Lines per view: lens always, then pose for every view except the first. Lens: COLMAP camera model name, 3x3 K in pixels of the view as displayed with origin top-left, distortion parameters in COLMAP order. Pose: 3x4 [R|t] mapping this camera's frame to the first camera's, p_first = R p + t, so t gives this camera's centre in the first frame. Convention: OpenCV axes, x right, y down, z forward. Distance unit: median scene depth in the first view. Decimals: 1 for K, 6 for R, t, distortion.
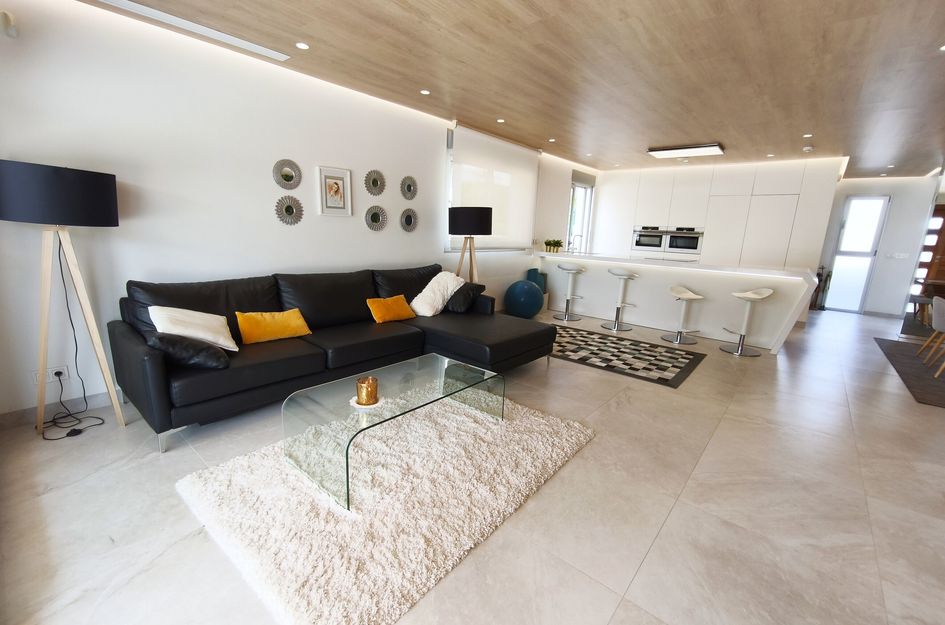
lens RADIAL K [[406.0, 0, 471.2], [0, 406.0, 314.7], [0, 0, 1]] dist [0.000431, -0.000269]
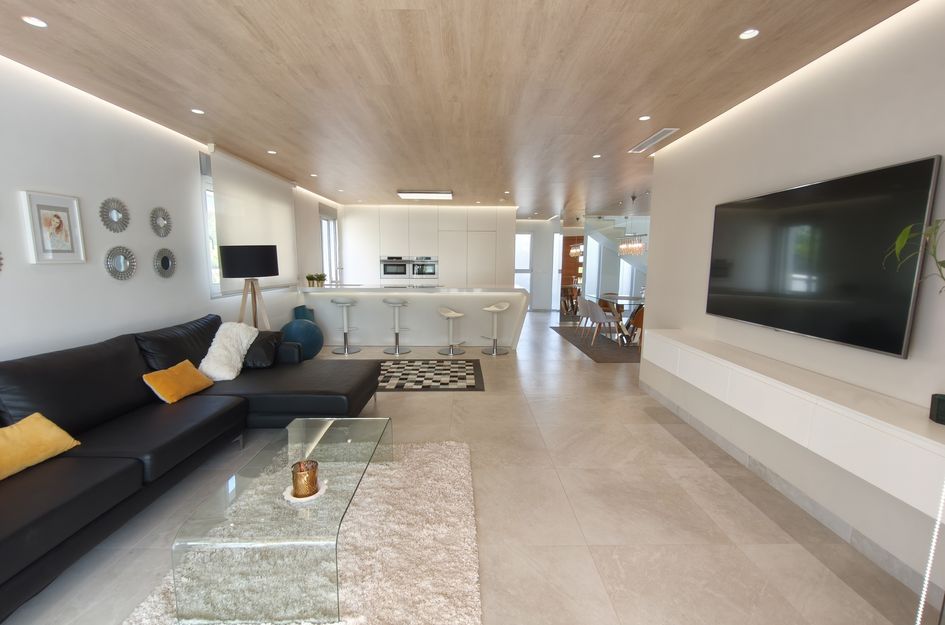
lens RADIAL K [[406.0, 0, 477.2], [0, 406.0, 314.5], [0, 0, 1]] dist [0.000431, -0.000269]
pose [[0.746590, -0.123372, 0.653745, -0.236794], [0.162160, 0.986764, 0.001028, -0.042768], [-0.645219, 0.105244, 0.756714, 0.046600]]
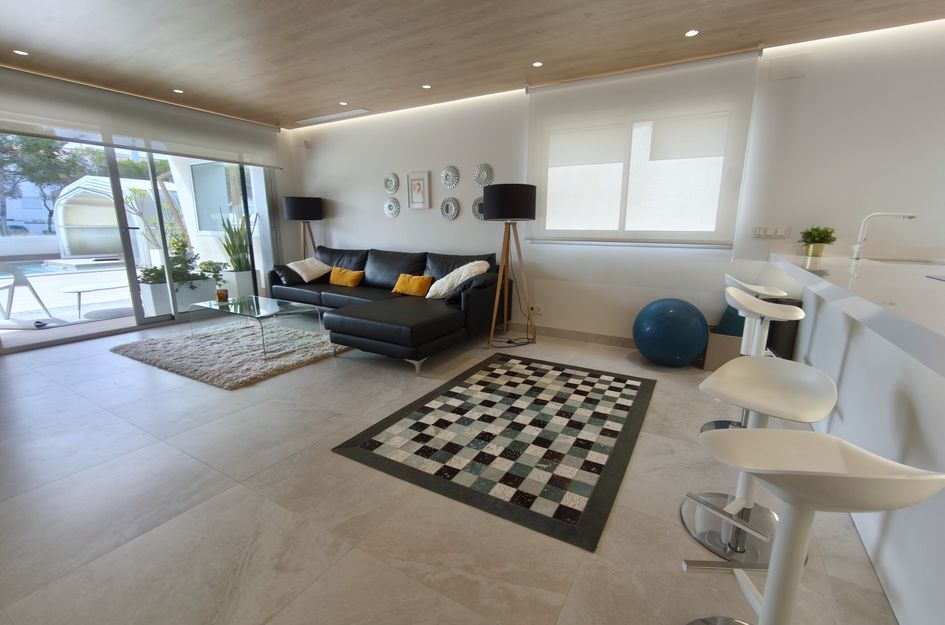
lens RADIAL K [[406.0, 0, 473.6], [0, 406.0, 315.3], [0, 0, 1]] dist [0.000431, -0.000269]
pose [[0.166683, 0.176361, -0.970110, 0.894743], [-0.207296, 0.968153, 0.140388, -0.117290], [0.963974, 0.177699, 0.197933, 0.858071]]
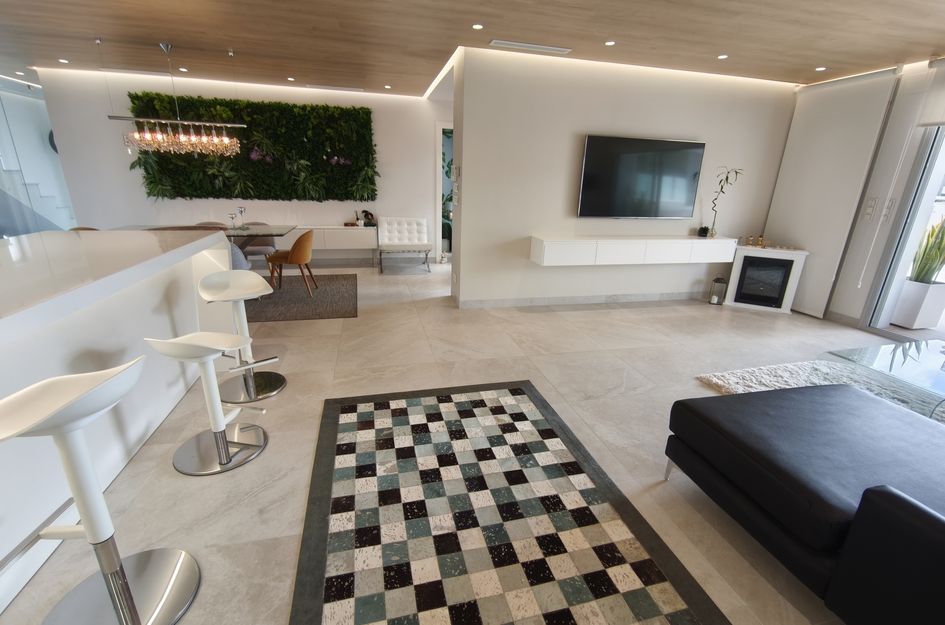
lens RADIAL K [[406.0, 0, 472.0], [0, 406.0, 321.3], [0, 0, 1]] dist [0.000431, -0.000269]
pose [[-0.807745, -0.252573, 0.532686, 0.155457], [0.062306, 0.861941, 0.503166, -0.279352], [-0.586230, 0.439620, -0.680492, 1.286883]]
